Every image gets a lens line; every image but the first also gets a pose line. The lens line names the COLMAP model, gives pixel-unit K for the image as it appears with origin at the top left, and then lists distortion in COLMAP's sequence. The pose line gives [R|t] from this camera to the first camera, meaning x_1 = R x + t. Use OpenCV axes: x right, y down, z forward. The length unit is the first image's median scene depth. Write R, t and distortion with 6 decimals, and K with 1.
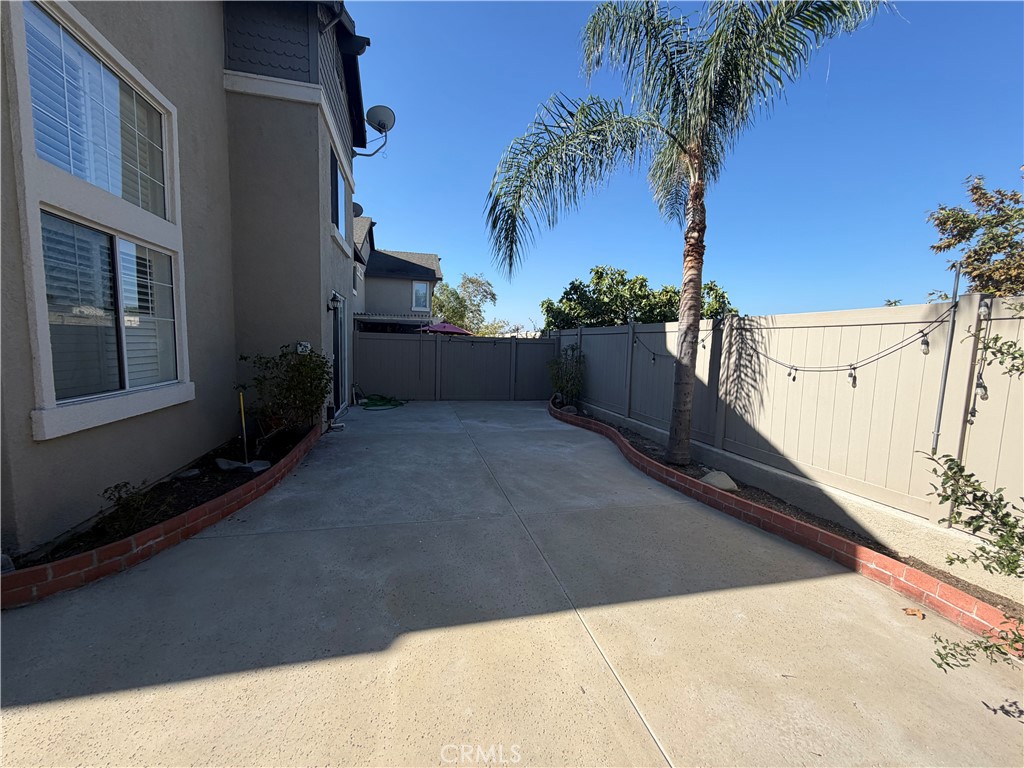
lens RADIAL K [[411.3, 0, 511.1], [0, 411.3, 383.9], [0, 0, 1]] dist [0.002698, -0.000027]
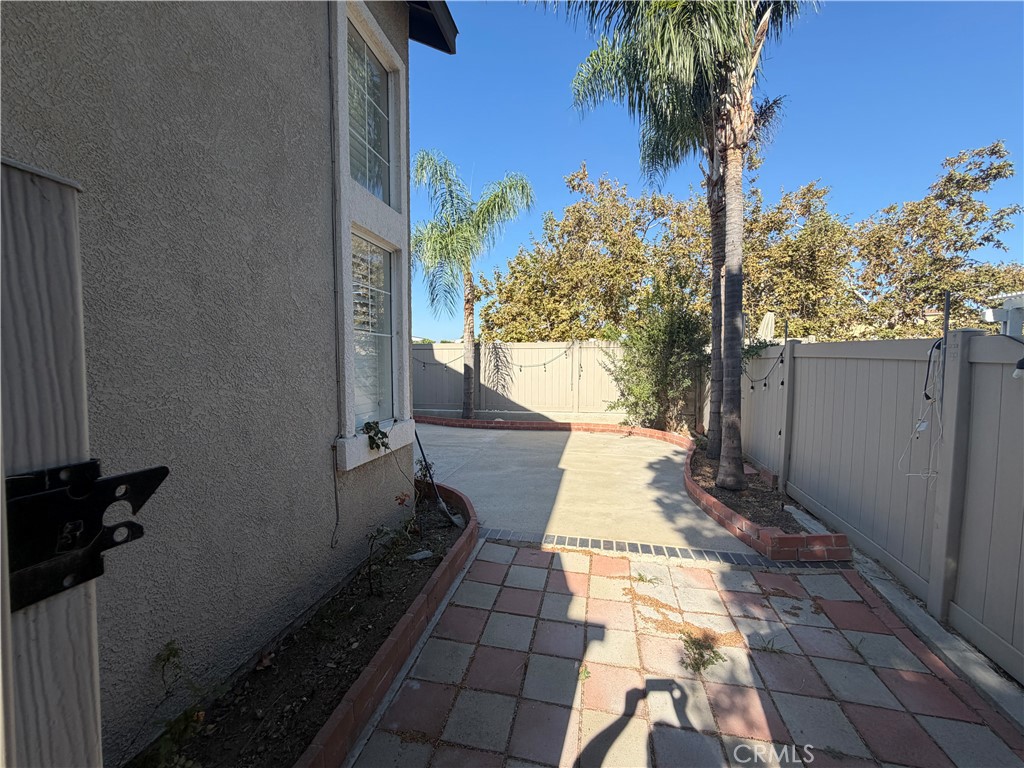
lens RADIAL K [[411.3, 0, 509.6], [0, 411.3, 387.2], [0, 0, 1]] dist [0.002698, -0.000027]
pose [[0.446177, -0.076754, 0.891647, -1.395850], [0.088997, 0.995182, 0.041133, -0.020442], [-0.890509, 0.061001, 0.450858, 0.026953]]
